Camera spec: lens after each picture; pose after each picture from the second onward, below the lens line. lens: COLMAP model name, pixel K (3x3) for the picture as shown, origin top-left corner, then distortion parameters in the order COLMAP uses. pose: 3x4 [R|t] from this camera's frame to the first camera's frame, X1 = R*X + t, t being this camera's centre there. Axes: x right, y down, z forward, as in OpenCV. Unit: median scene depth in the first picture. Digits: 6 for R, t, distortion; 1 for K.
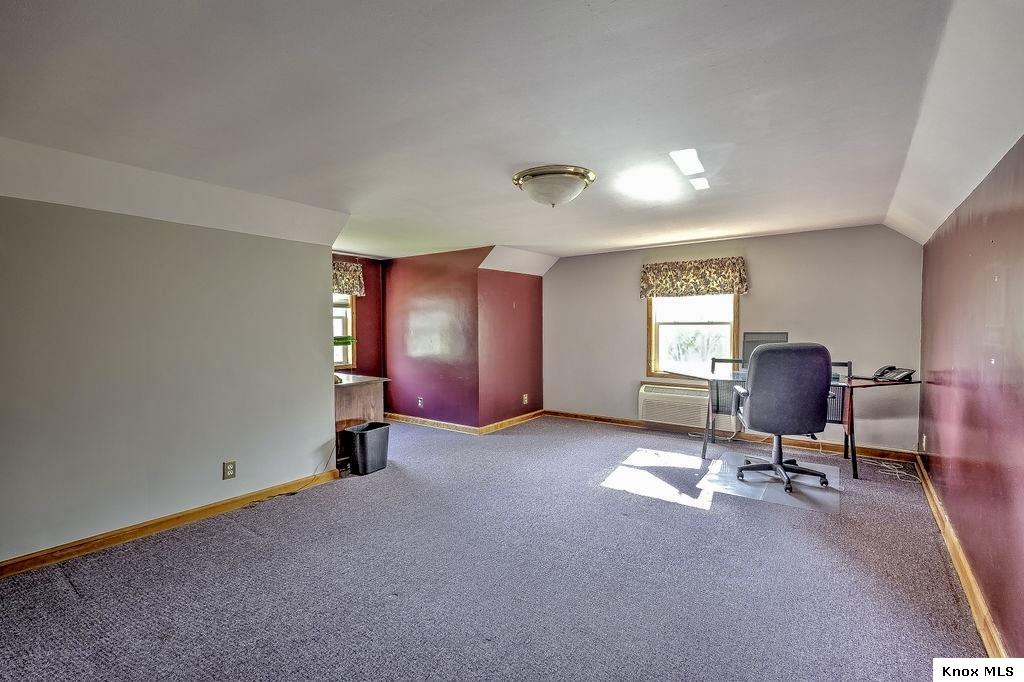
lens RADIAL K [[472.5, 0, 512.4], [0, 472.5, 338.4], [0, 0, 1]] dist [0.001344, -0.000050]
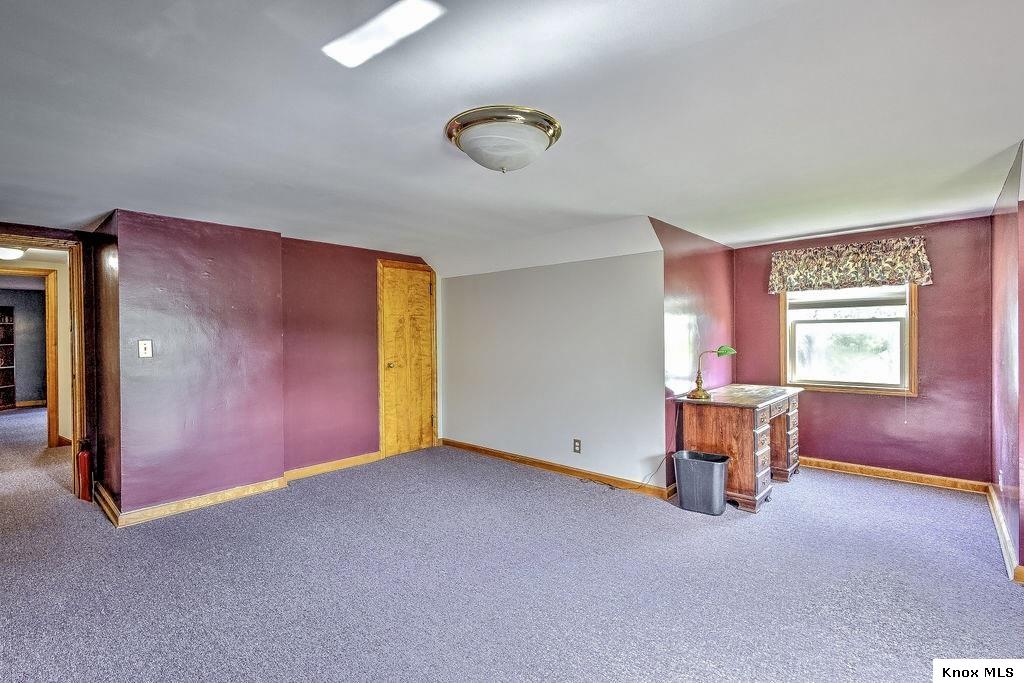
lens RADIAL K [[472.5, 0, 512.4], [0, 472.5, 338.9], [0, 0, 1]] dist [0.001344, -0.000050]
pose [[-0.111903, 0.017460, -0.993566, 0.520186], [-0.016192, 0.999681, 0.019391, -0.027367], [0.993587, 0.018257, -0.111585, 0.715020]]
